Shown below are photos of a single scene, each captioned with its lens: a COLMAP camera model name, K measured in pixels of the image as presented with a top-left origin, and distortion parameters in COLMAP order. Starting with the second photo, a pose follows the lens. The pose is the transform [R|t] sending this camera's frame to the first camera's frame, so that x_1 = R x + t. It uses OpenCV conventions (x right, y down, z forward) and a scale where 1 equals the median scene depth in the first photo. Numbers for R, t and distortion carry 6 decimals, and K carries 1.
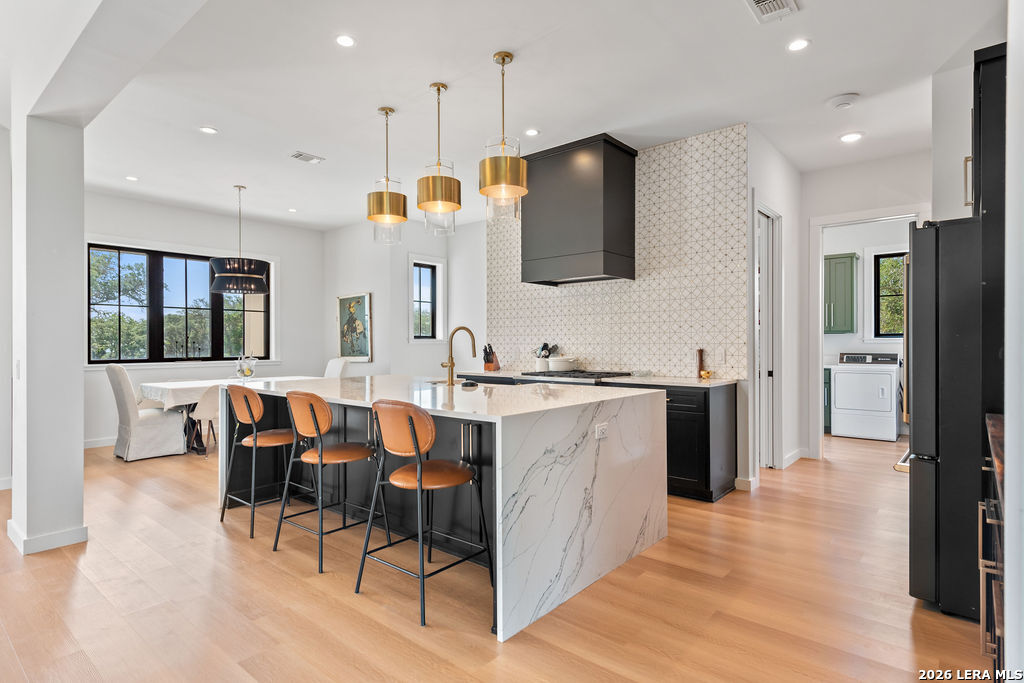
lens RADIAL K [[558.0, 0, 512.2], [0, 558.0, 338.1], [0, 0, 1]] dist [0.001227, -0.000423]
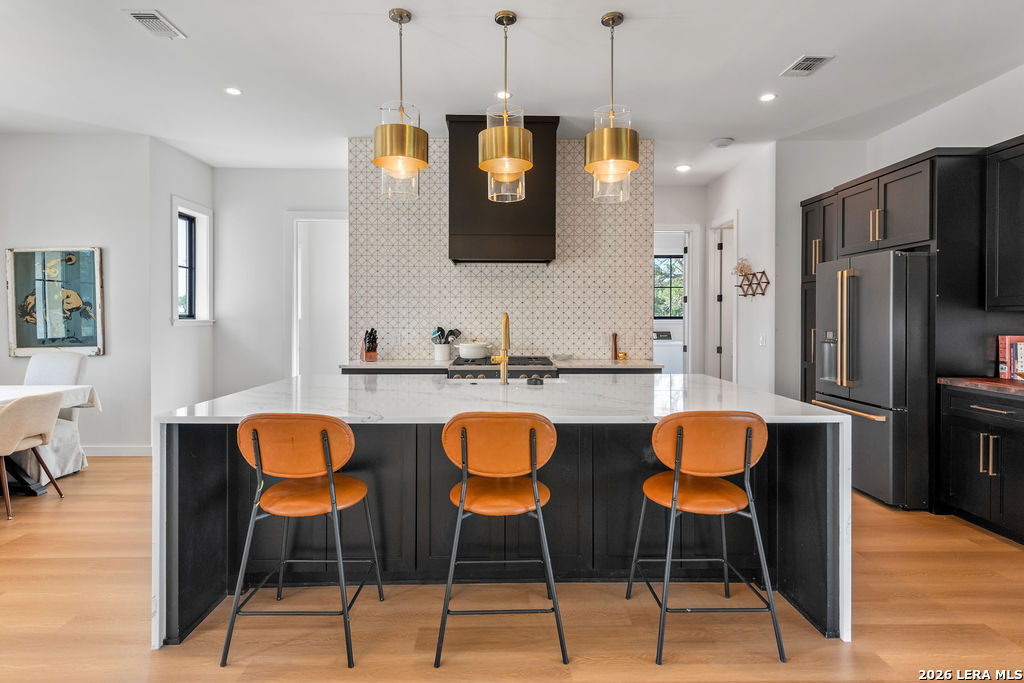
lens RADIAL K [[550.4, 0, 522.1], [0, 550.4, 311.1], [0, 0, 1]] dist [0.024466, 0.000058]
pose [[0.735216, 0.017860, 0.677597, -0.502551], [-0.011635, 0.999838, -0.013730, -0.006921], [-0.677733, 0.002211, 0.735305, 0.296593]]
